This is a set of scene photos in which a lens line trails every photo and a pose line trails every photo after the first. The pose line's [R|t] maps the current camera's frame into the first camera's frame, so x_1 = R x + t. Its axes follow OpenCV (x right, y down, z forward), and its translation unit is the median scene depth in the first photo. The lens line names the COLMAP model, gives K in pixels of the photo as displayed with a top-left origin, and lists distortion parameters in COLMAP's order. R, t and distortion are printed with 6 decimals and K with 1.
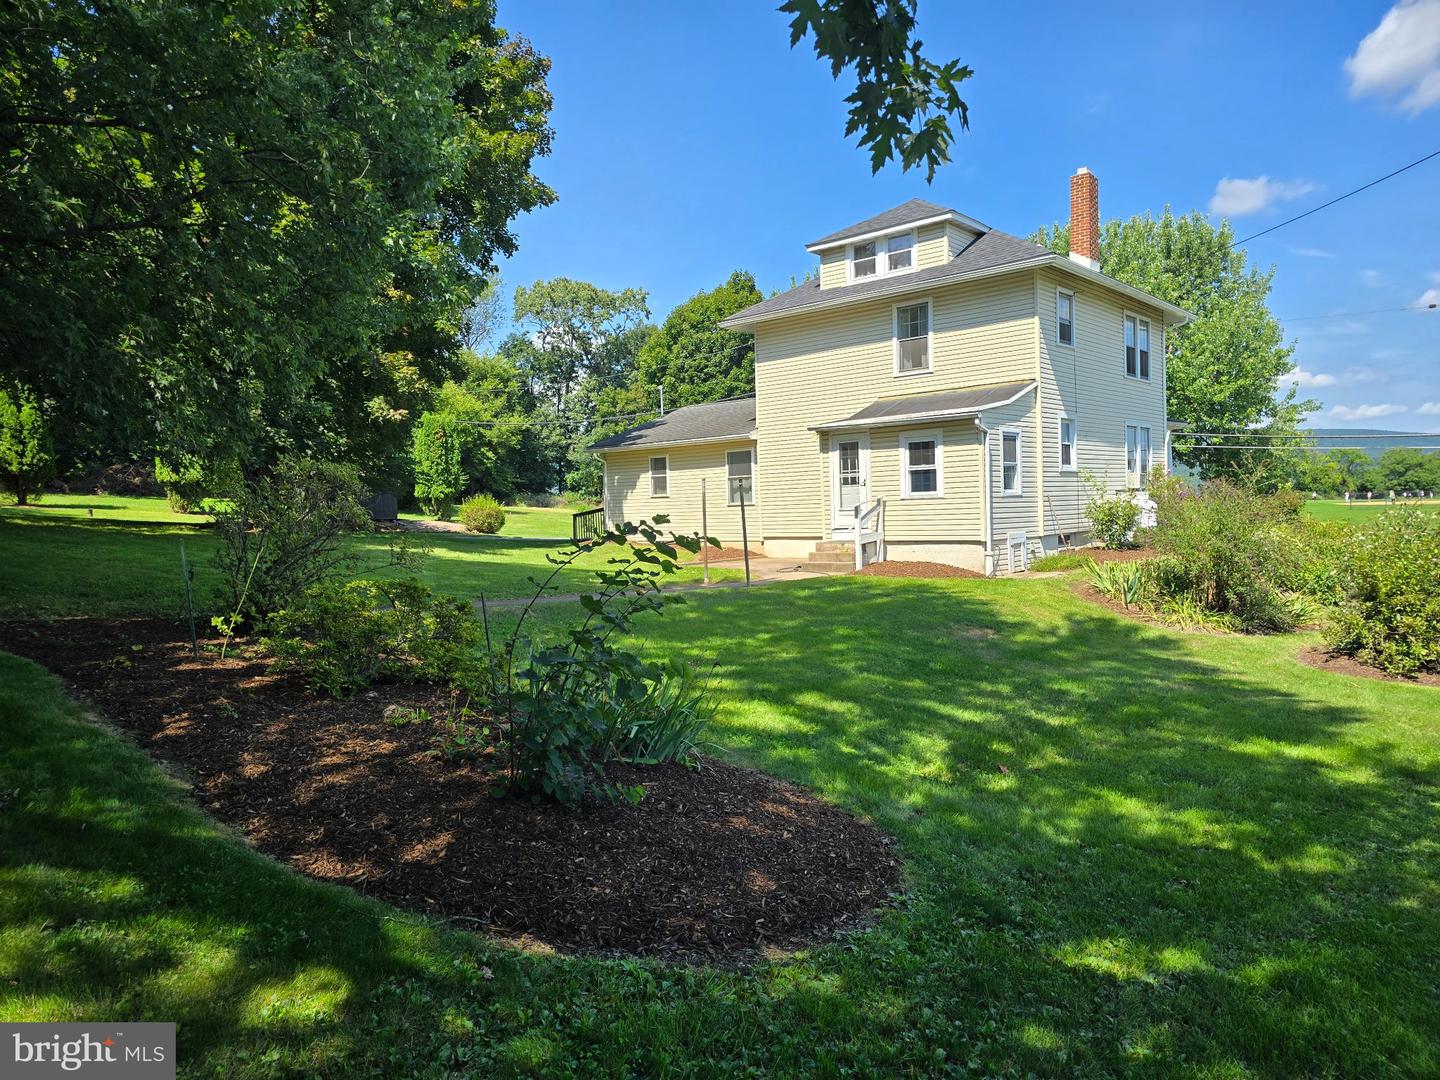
lens RADIAL K [[952.6, 0, 720.0], [0, 952.6, 540.0], [0, 0, 1]] dist [0.008689, -0.000524]
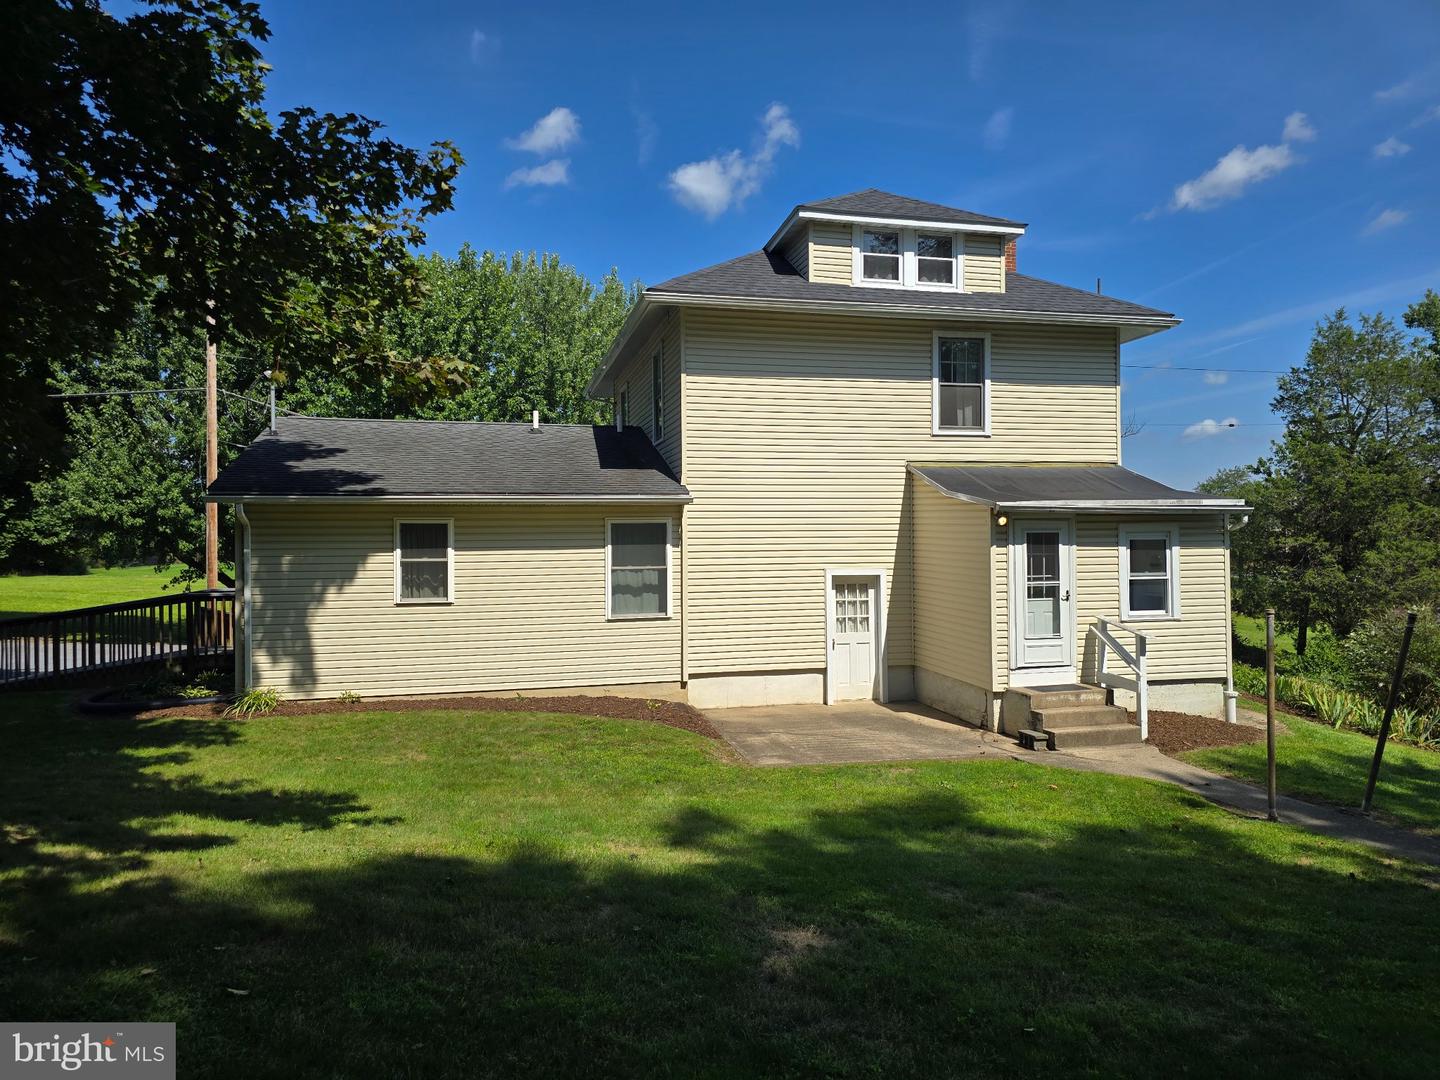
lens RADIAL K [[952.6, 0, 720.0], [0, 952.6, 540.0], [0, 0, 1]] dist [0.008689, -0.000524]
pose [[0.583276, 0.031647, 0.811657, -0.475550], [0.016234, 0.998587, -0.050601, -0.062786], [-0.812112, 0.042691, 0.581938, 0.737982]]
